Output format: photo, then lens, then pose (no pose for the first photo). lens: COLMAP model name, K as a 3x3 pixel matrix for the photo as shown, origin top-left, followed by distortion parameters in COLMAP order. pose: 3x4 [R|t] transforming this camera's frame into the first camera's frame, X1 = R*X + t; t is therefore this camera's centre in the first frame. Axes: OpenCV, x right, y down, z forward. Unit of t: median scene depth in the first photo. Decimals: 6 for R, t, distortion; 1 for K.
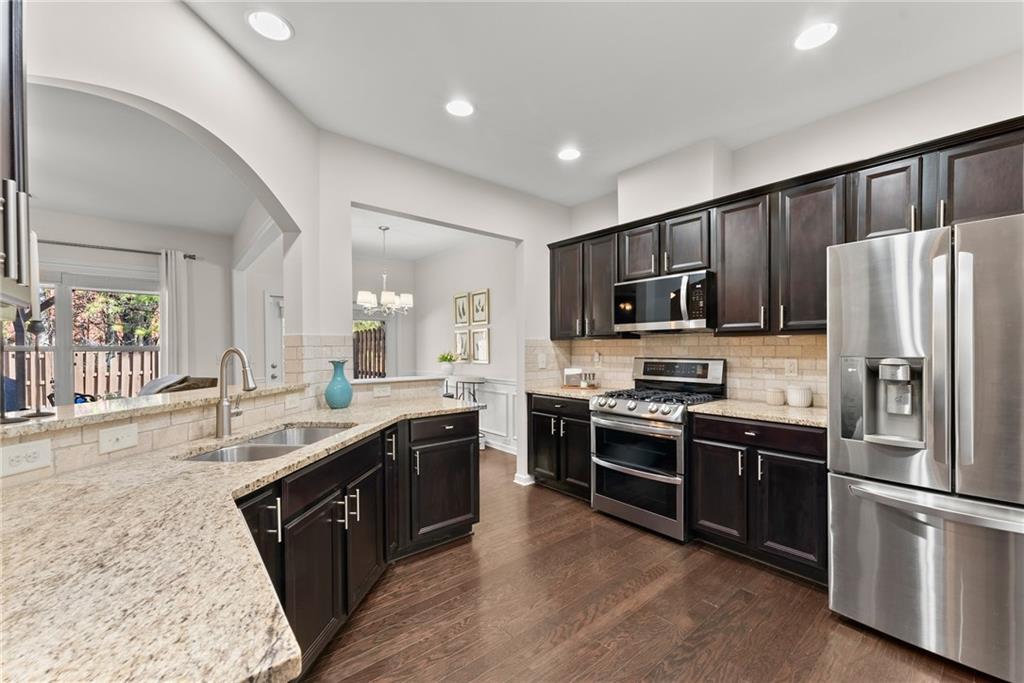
lens RADIAL K [[410.7, 0, 516.7], [0, 410.7, 352.5], [0, 0, 1]] dist [0.000394, -0.000247]
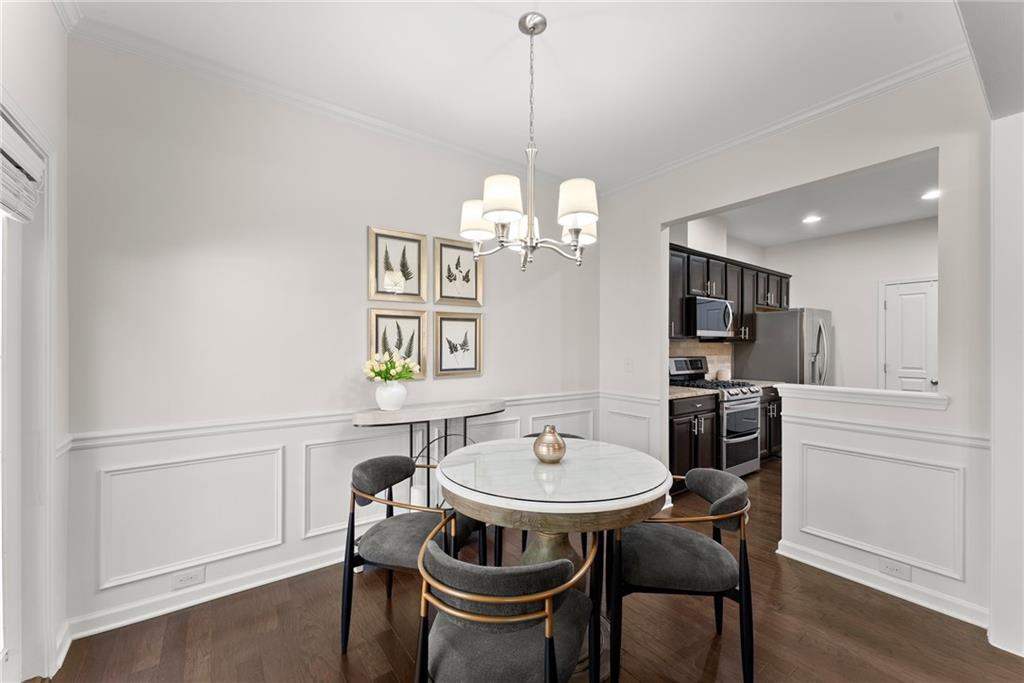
lens RADIAL K [[412.2, 0, 515.6], [0, 412.2, 341.9], [0, 0, 1]] dist [0.002125, -0.000301]
pose [[0.071636, 0.010499, 0.997376, -0.665509], [0.005151, 0.999927, -0.010895, -0.013631], [-0.997418, 0.005918, 0.071577, 0.948185]]
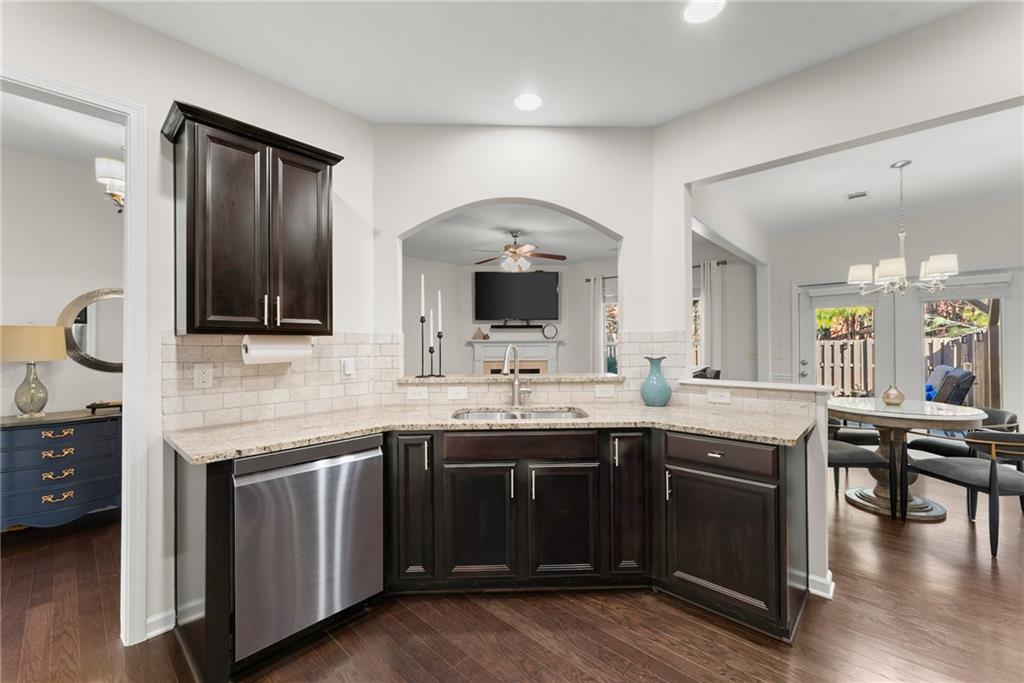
lens RADIAL K [[412.2, 0, 515.6], [0, 412.2, 341.9], [0, 0, 1]] dist [0.002125, -0.000301]
pose [[0.127478, -0.003193, -0.991836, 0.253866], [-0.007170, 0.999966, -0.004141, -0.004790], [0.991815, 0.007639, 0.127451, 0.281138]]
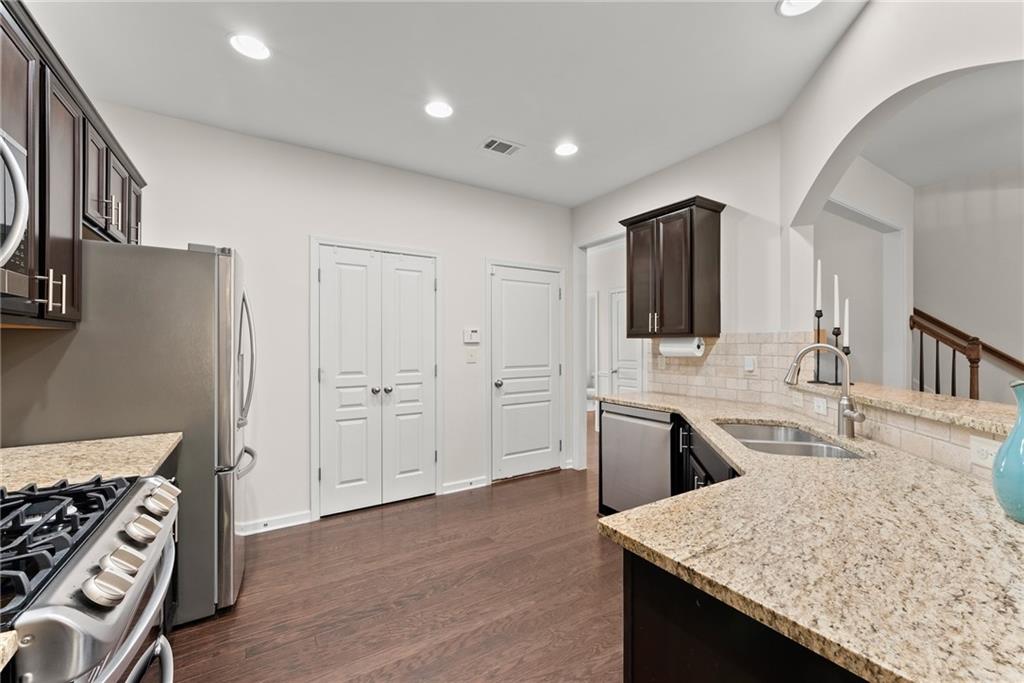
lens RADIAL K [[412.2, 0, 515.6], [0, 412.2, 341.9], [0, 0, 1]] dist [0.002125, -0.000301]
pose [[-0.990249, 0.006282, 0.139170, -0.029501], [0.006883, 0.999969, 0.003838, -0.008806], [-0.139142, 0.004758, -0.990261, 0.720330]]
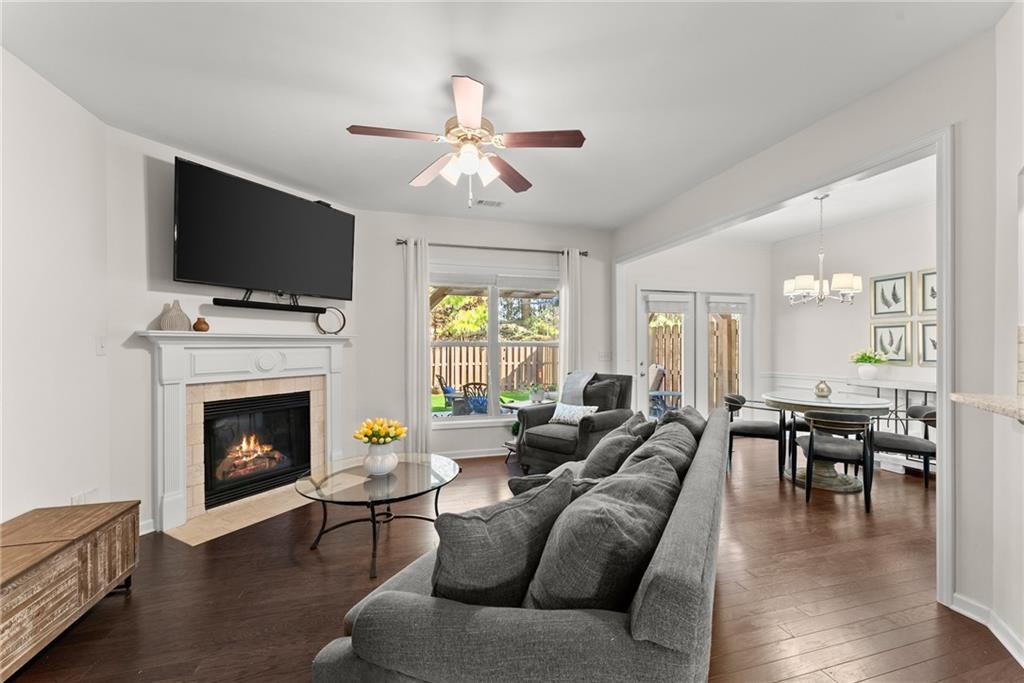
lens RADIAL K [[412.2, 0, 515.6], [0, 412.2, 341.9], [0, 0, 1]] dist [0.002125, -0.000301]
pose [[0.910095, 0.001765, -0.414397, -0.512032], [-0.009689, 0.999808, -0.017018, 0.002838], [0.414287, 0.019503, 0.909937, 0.012670]]
